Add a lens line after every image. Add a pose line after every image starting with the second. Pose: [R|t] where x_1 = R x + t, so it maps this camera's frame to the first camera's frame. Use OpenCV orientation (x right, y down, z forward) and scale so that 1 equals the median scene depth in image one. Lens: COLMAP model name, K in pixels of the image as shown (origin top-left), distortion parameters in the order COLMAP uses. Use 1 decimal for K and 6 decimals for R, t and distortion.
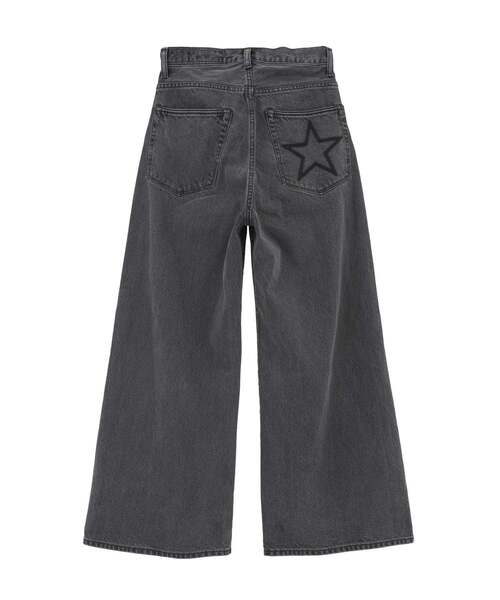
lens RADIAL K [[884.2, 0, 249.9], [0, 884.2, 299.8], [0, 0, 1]] dist [-0.220638, 0.000000]
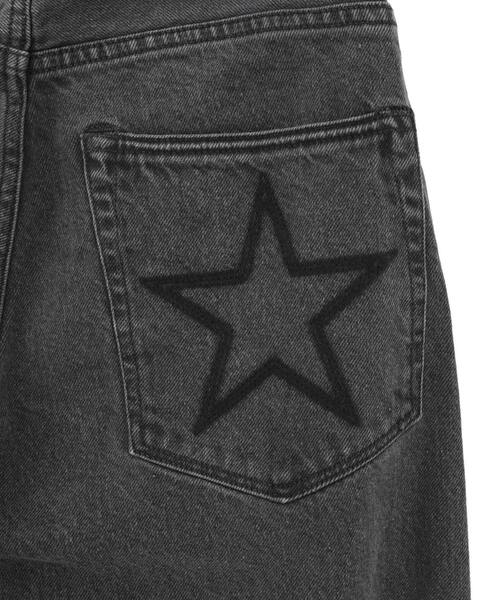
lens RADIAL K [[884.2, 0, 250.2], [0, 884.2, 300.2], [0, 0, 1]] dist [-0.220638, 0.000000]
pose [[0.967182, 0.063944, -0.245907, 0.126240], [-0.038616, 0.993565, 0.106479, -0.197457], [0.251133, -0.093489, 0.963427, 0.769759]]
